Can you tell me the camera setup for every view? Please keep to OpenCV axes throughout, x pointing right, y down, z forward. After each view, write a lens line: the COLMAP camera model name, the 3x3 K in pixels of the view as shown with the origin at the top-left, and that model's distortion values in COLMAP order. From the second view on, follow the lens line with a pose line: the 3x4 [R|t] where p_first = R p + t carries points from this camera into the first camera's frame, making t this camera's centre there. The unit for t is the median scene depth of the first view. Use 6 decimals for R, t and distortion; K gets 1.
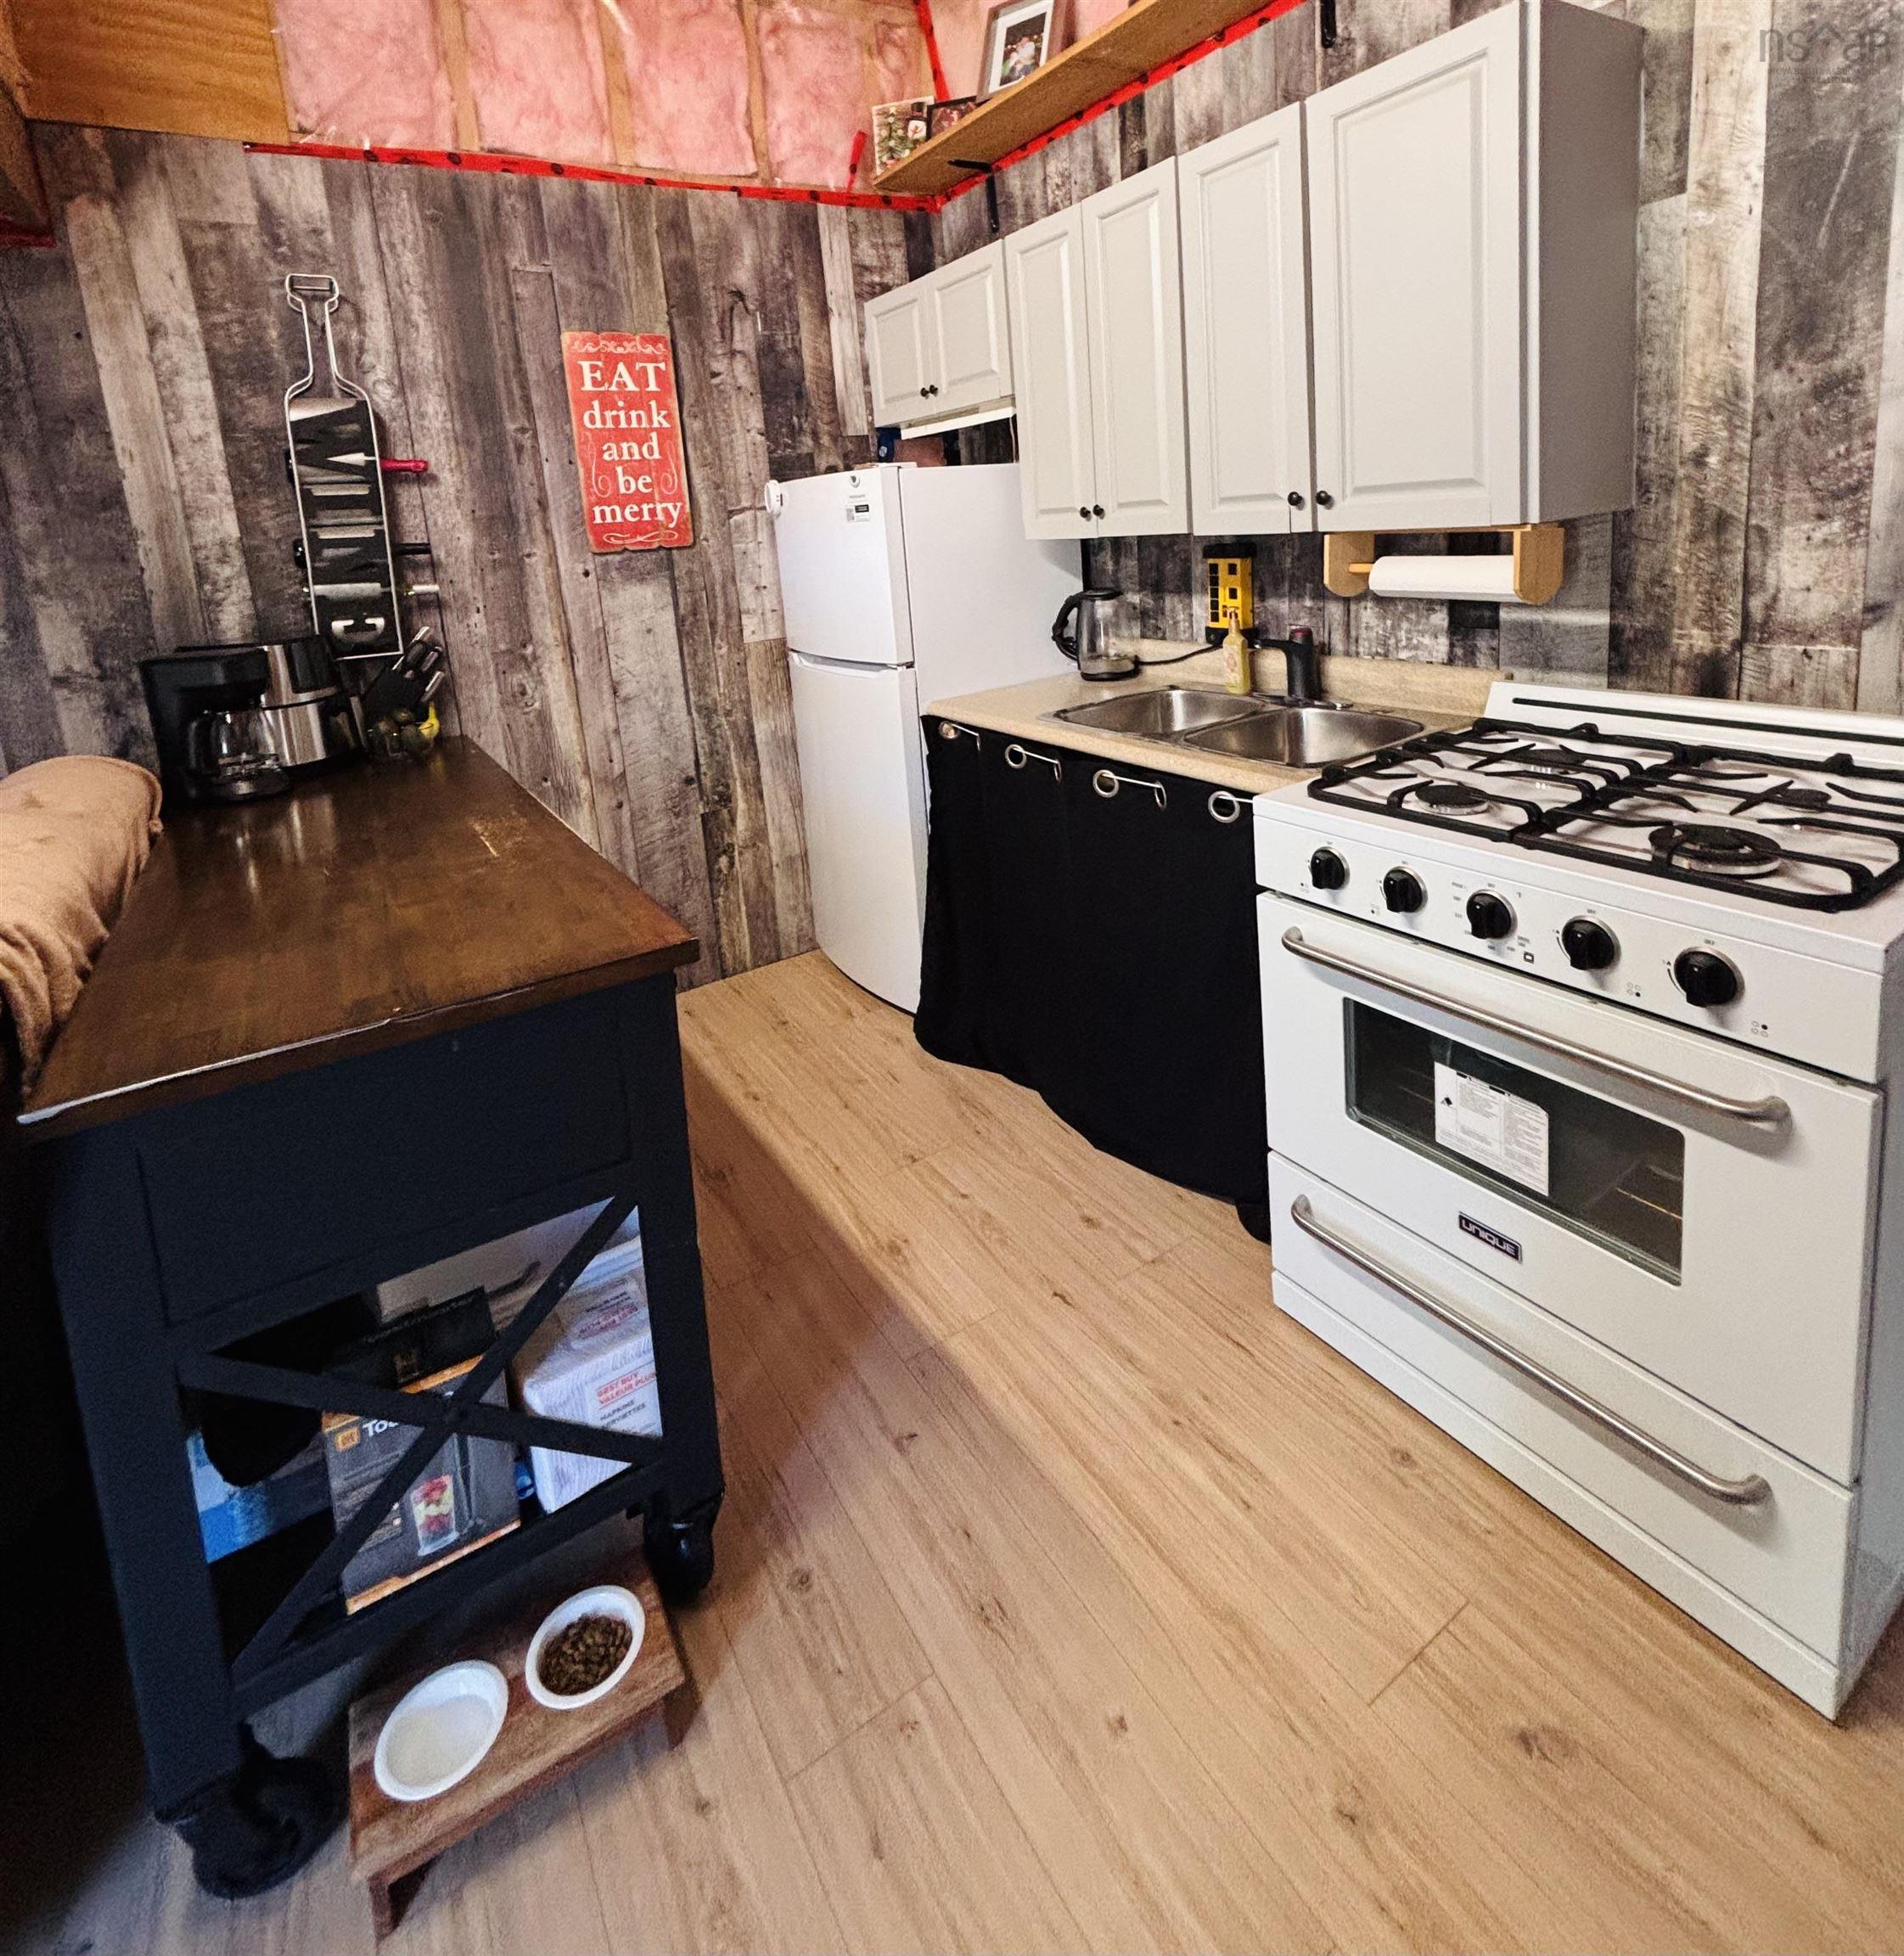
lens RADIAL K [[1025.3, 0, 951.6], [0, 1025.3, 683.2], [0, 0, 1]] dist [0.001573, 0.000232]
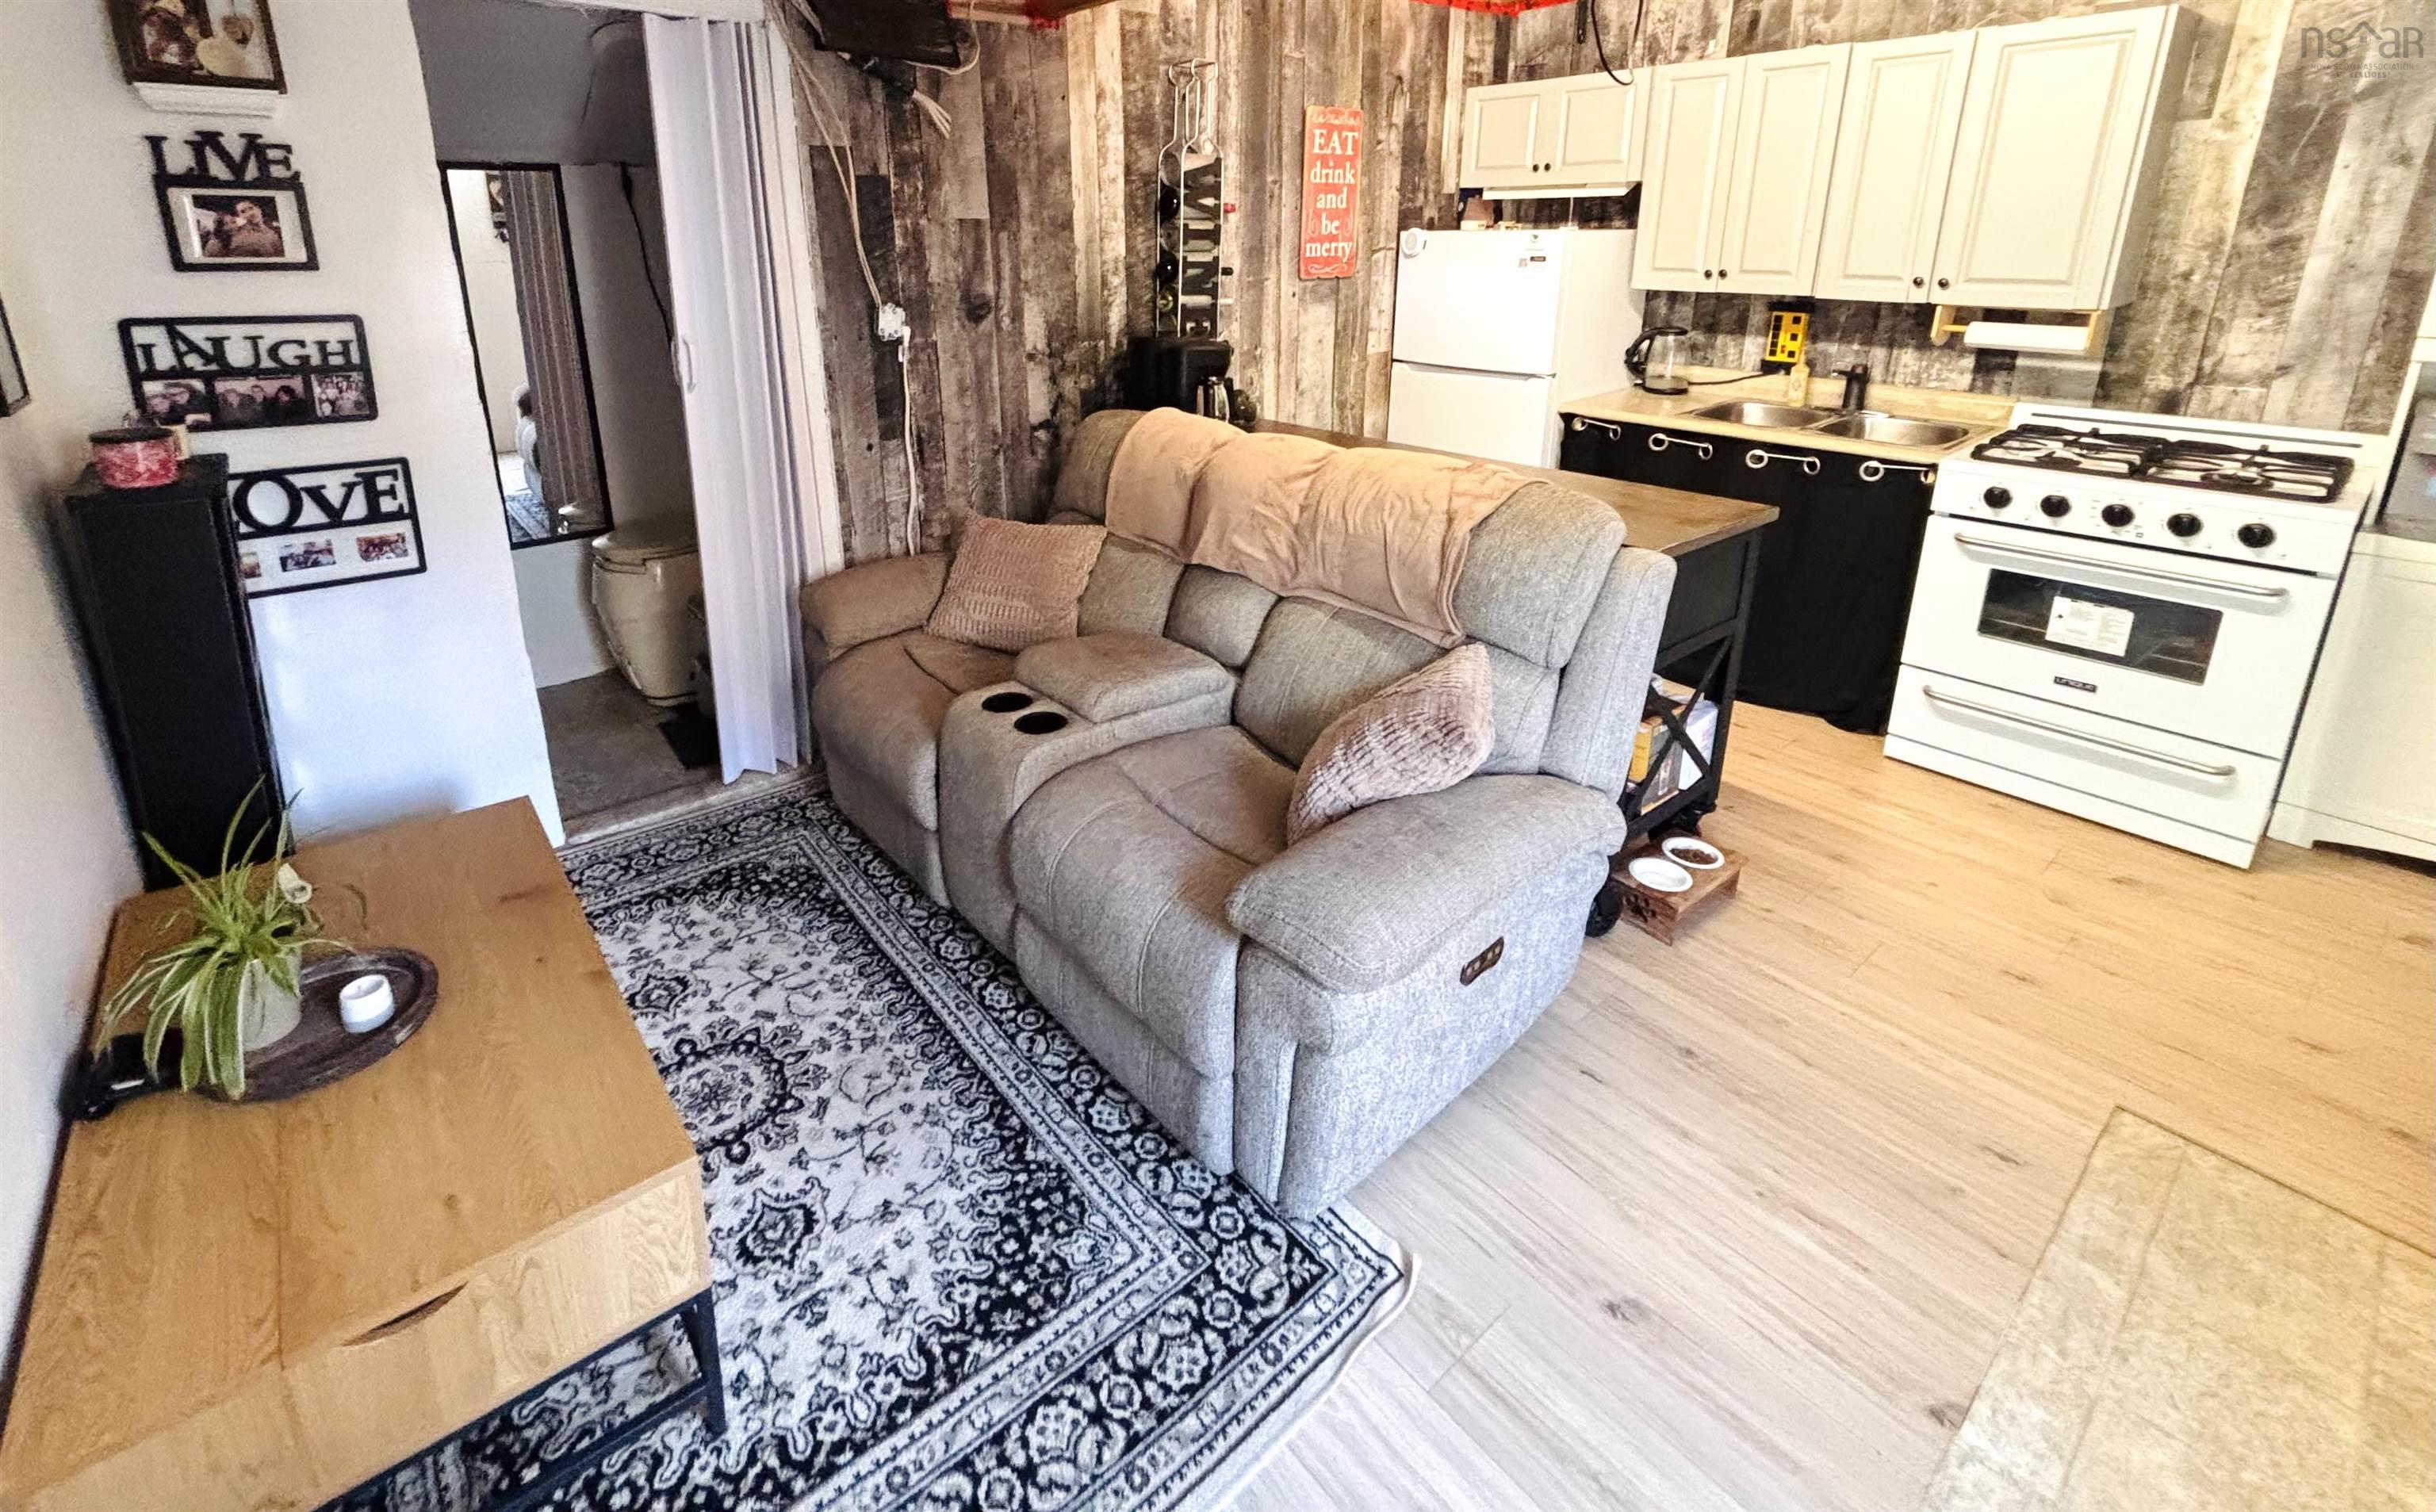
lens RADIAL K [[1052.3, 0, 1142.2], [0, 1052.3, 527.8], [0, 0, 1]] dist [0.004069, -0.001840]
pose [[0.992726, 0.034706, 0.115285, -1.095335], [-0.047561, 0.992716, 0.110693, 0.081470], [-0.110603, -0.115371, 0.987146, -0.552453]]
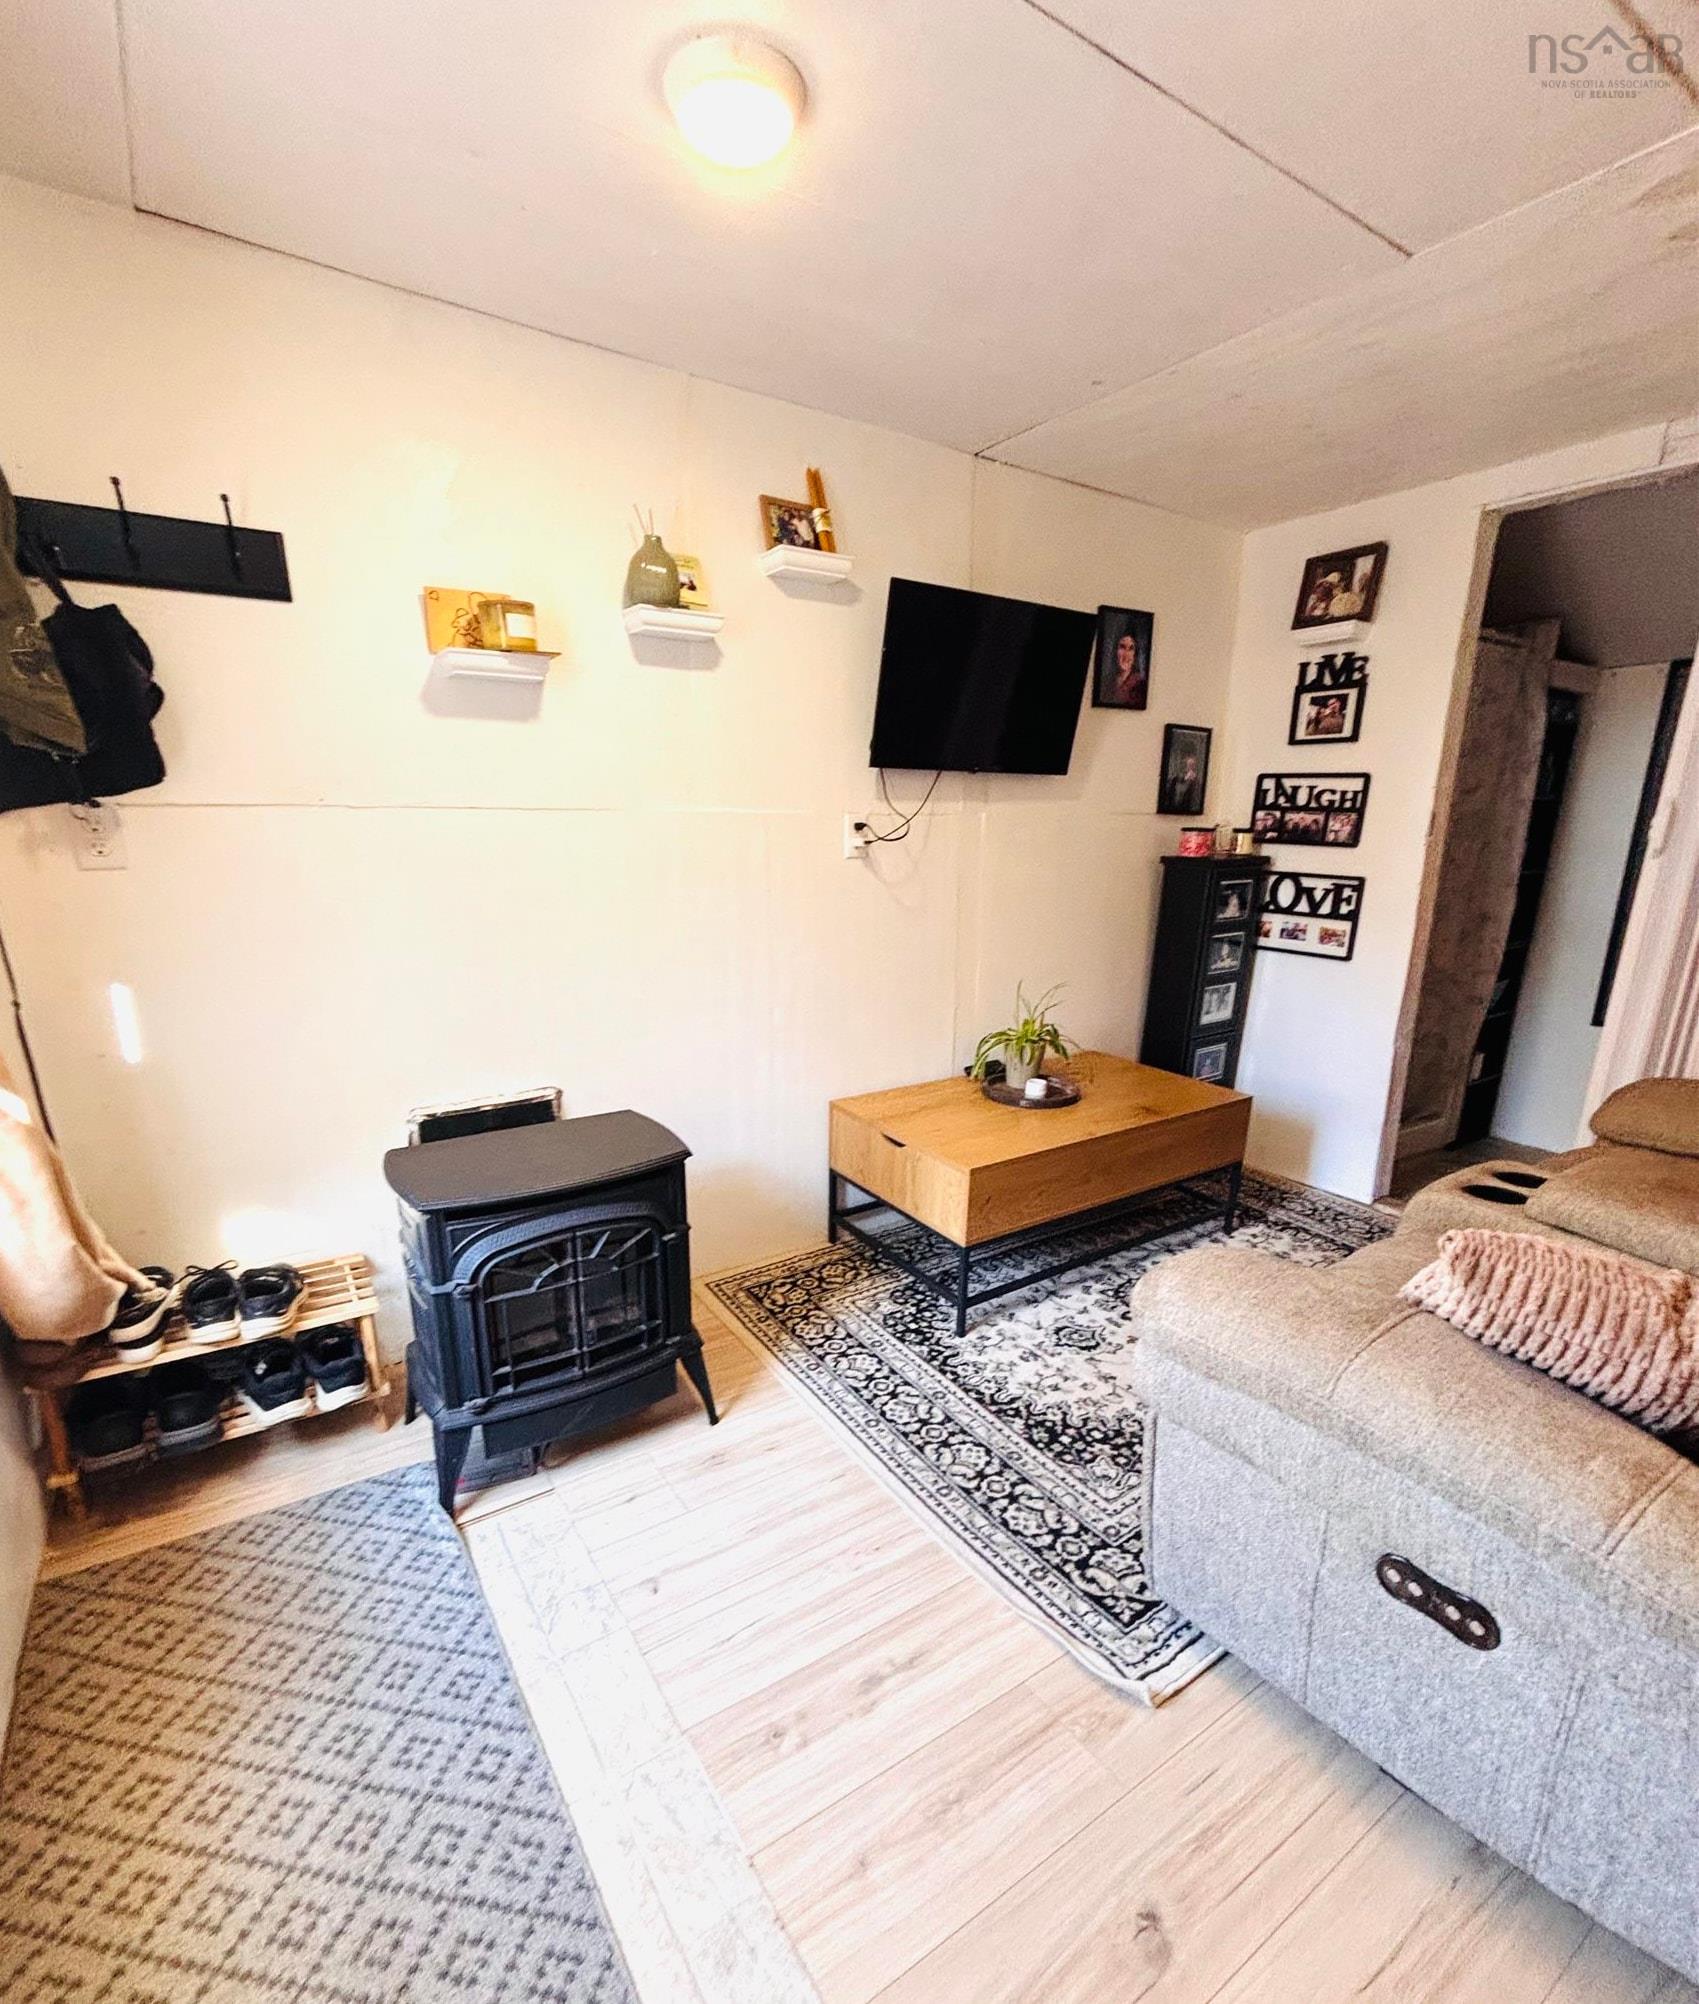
lens RADIAL K [[929.2, 0, 834.2], [0, 929.2, 1090.7], [0, 0, 1]] dist [-0.009217, 0.004462]
pose [[0.018752, 0.343130, -0.939101, -0.250673], [-0.157487, 0.928554, 0.336132, 0.128277], [0.987343, 0.141593, 0.071451, -0.151966]]
